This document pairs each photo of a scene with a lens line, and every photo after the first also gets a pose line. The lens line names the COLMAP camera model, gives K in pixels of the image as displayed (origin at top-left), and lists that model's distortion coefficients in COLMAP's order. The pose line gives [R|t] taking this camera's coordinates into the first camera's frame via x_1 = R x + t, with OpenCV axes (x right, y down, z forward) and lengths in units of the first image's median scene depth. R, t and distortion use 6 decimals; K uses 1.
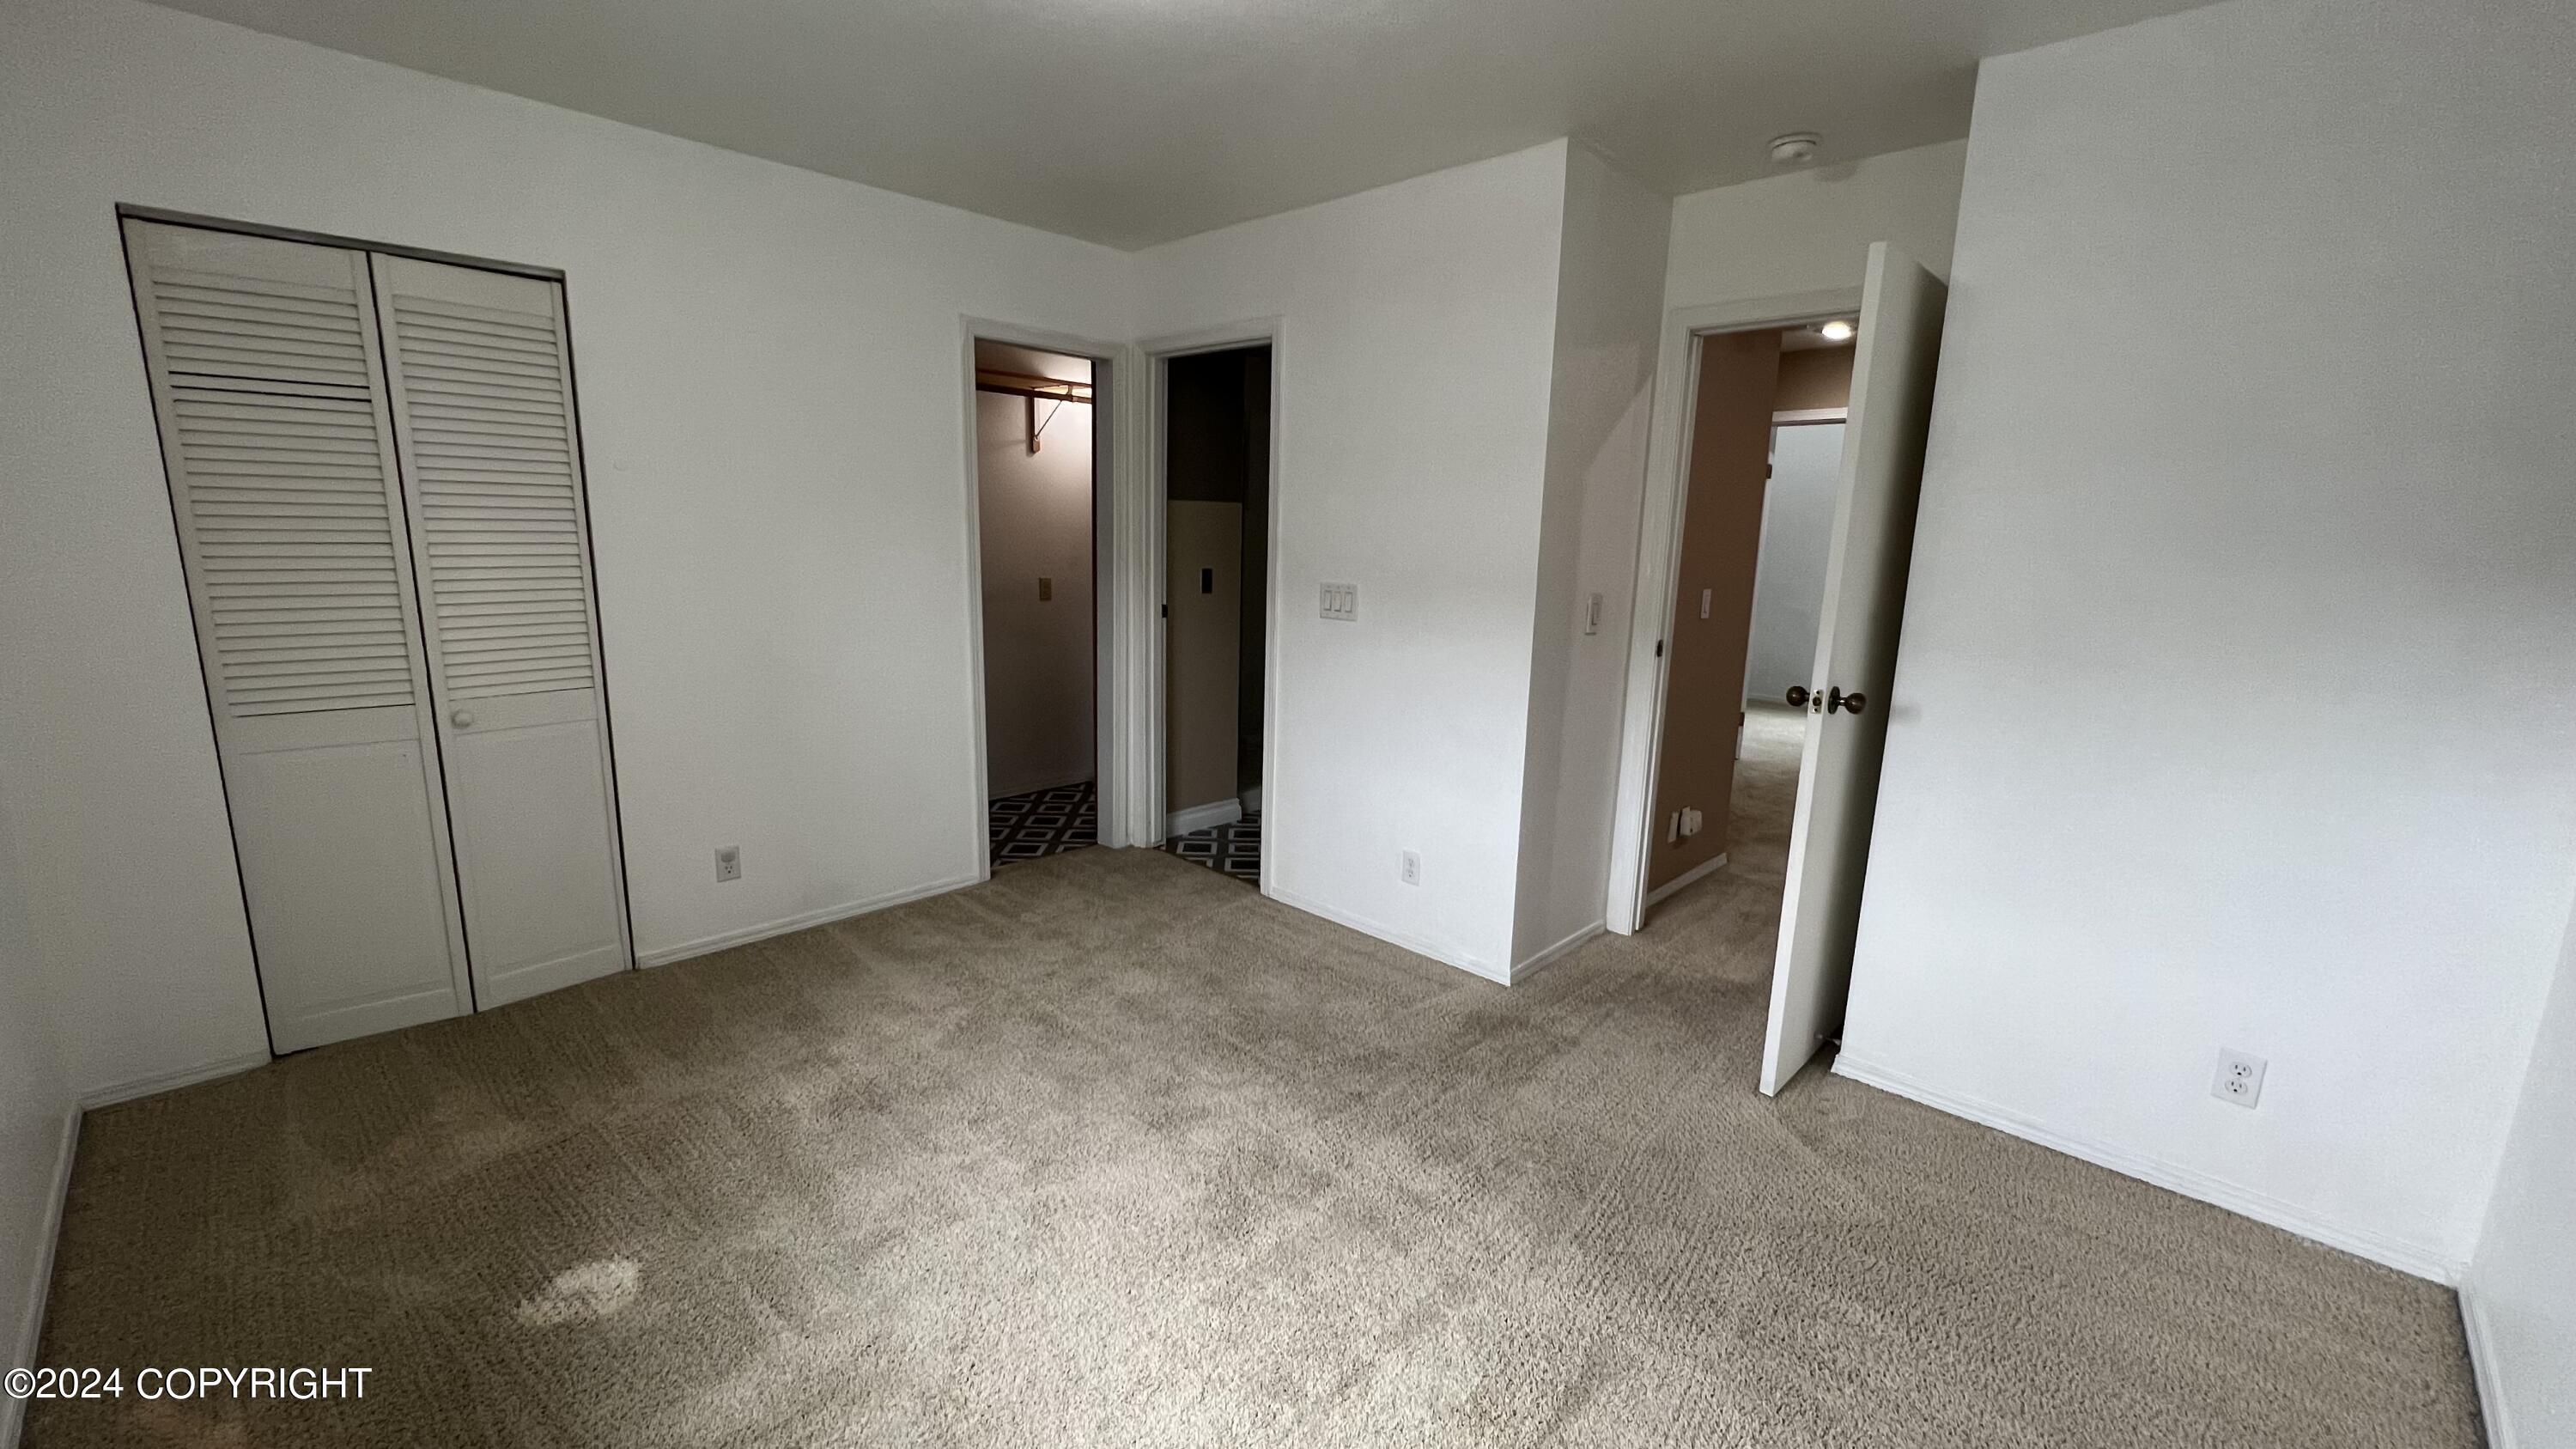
lens RADIAL K [[1030.3, 0, 1288.0], [0, 1030.3, 724.5], [0, 0, 1]] dist [0.002330, 0.000077]
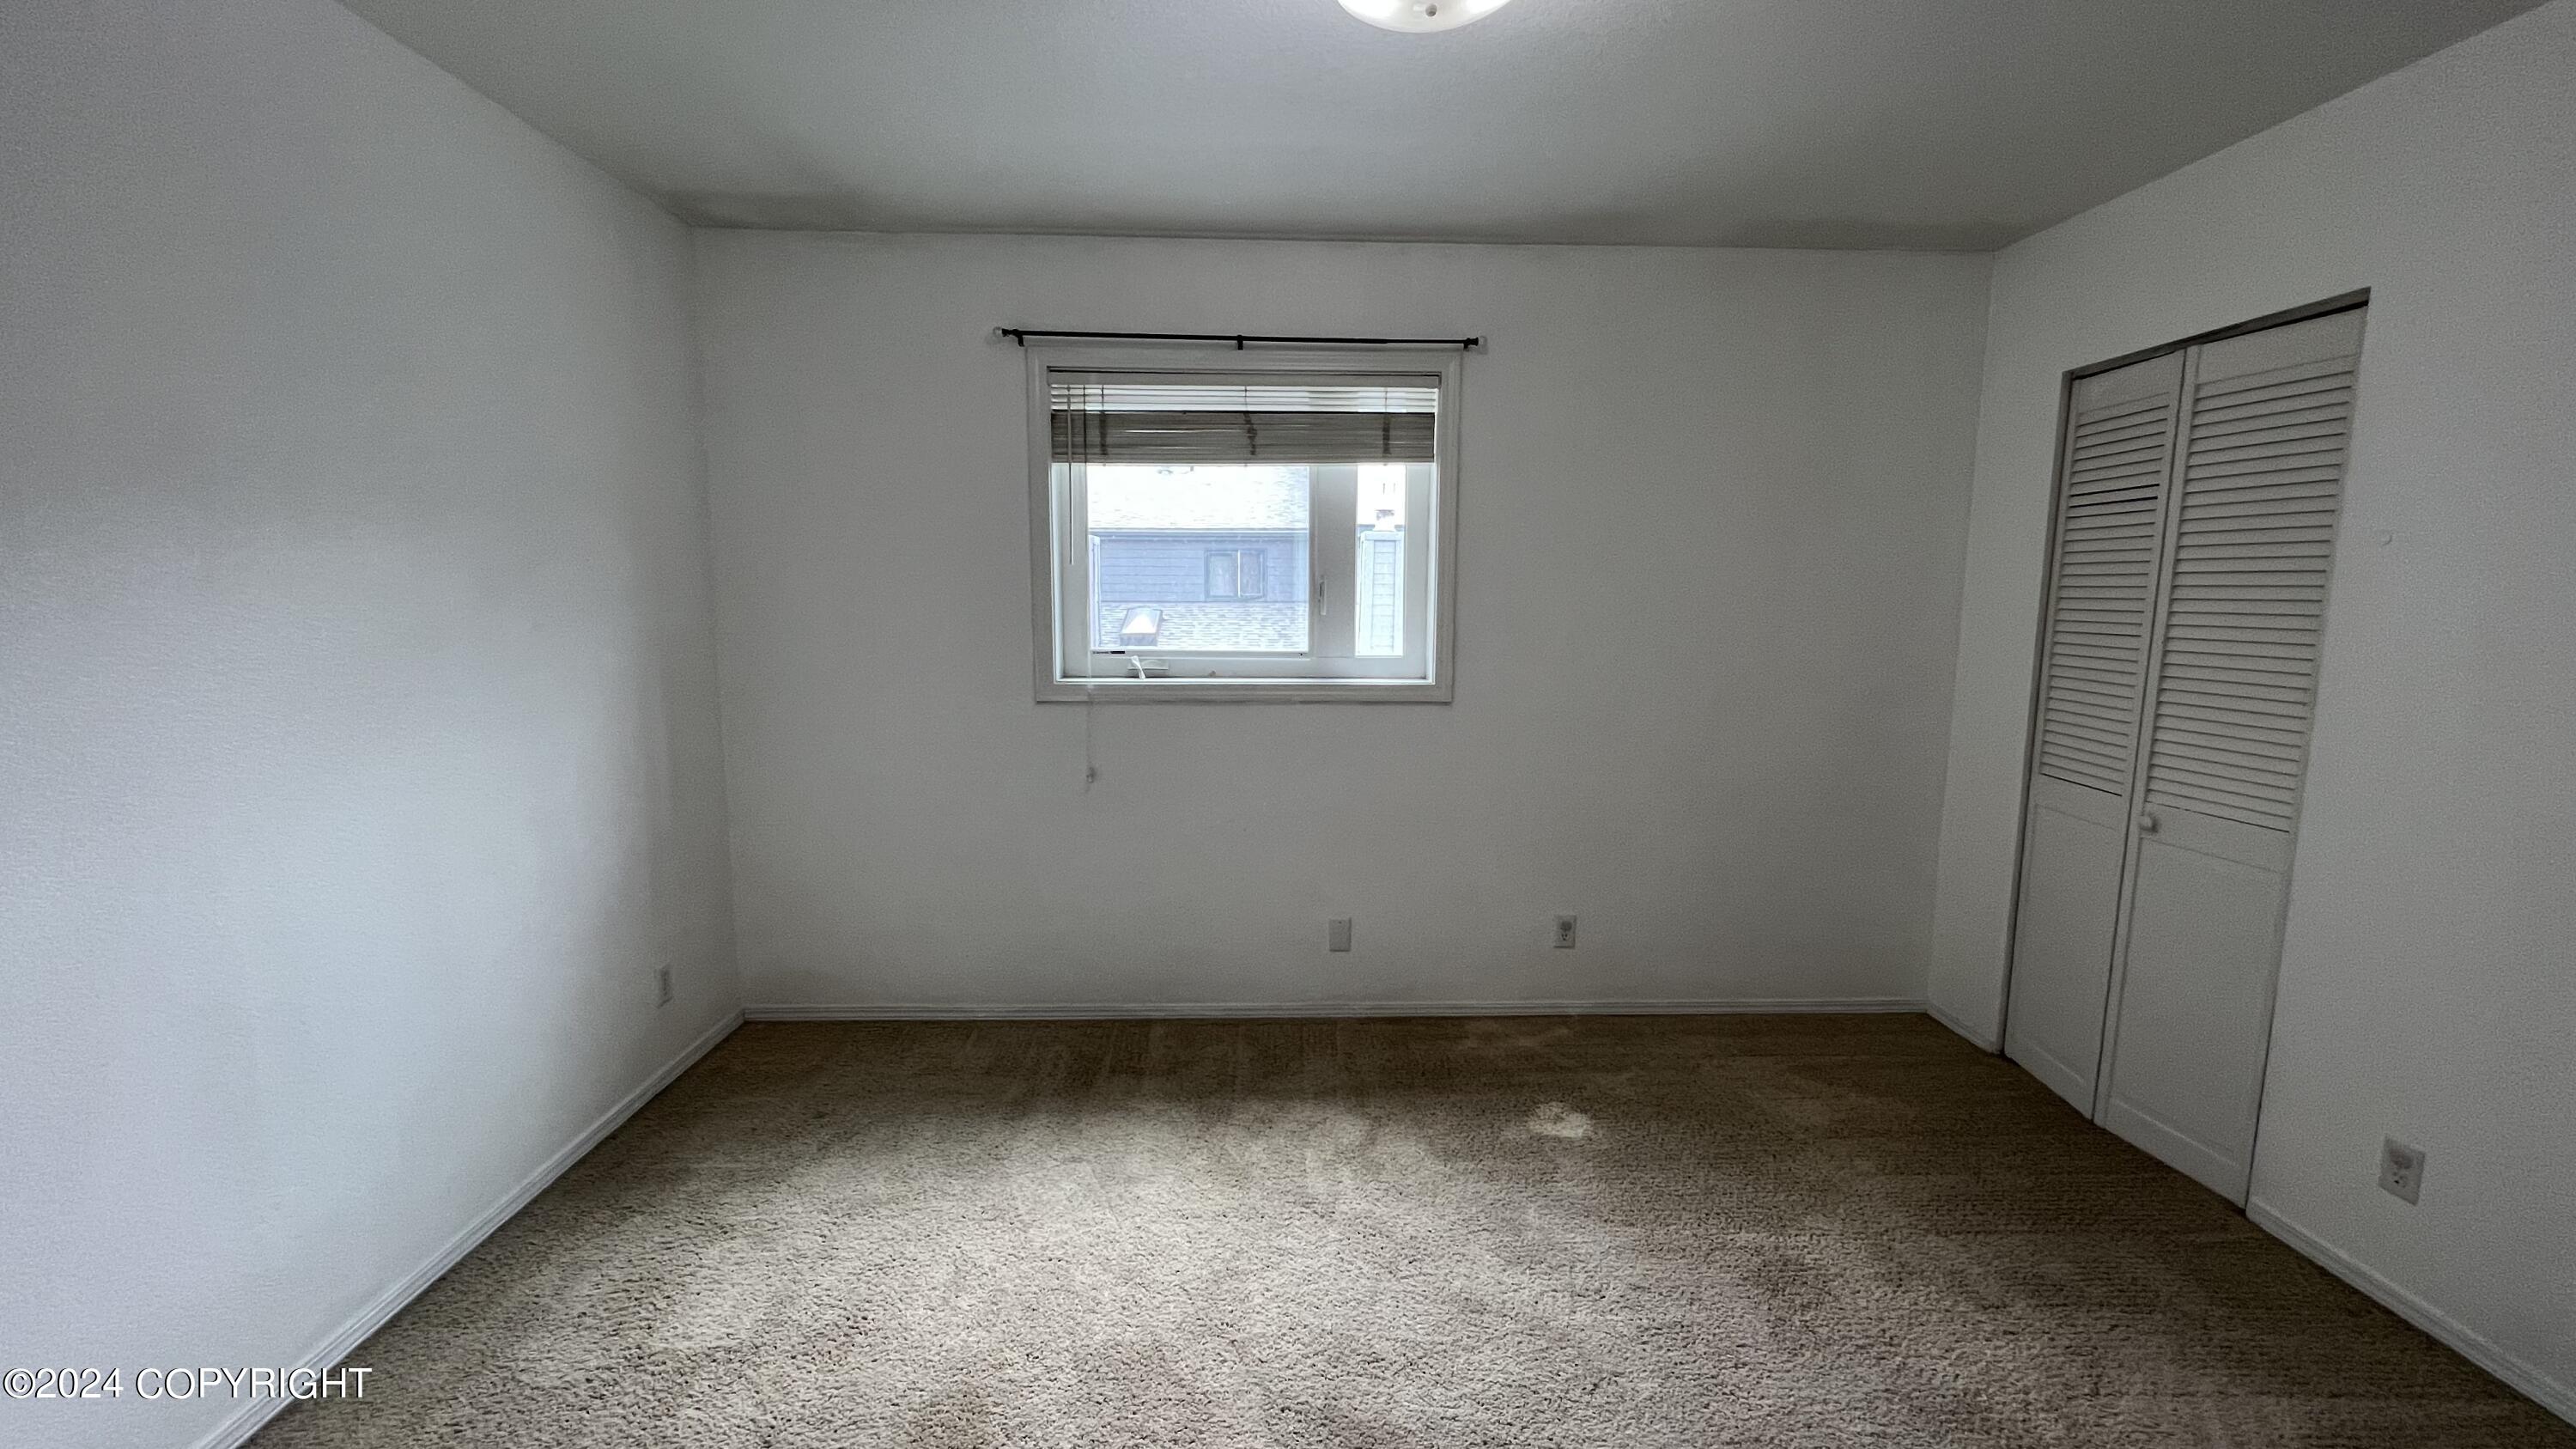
lens RADIAL K [[1030.3, 0, 1288.0], [0, 1030.3, 724.5], [0, 0, 1]] dist [0.002330, 0.000077]
pose [[-0.693659, 0.066220, -0.717253, 0.443806], [-0.161640, 0.956059, 0.244589, -0.210455], [0.701933, 0.285598, -0.652475, 1.125025]]
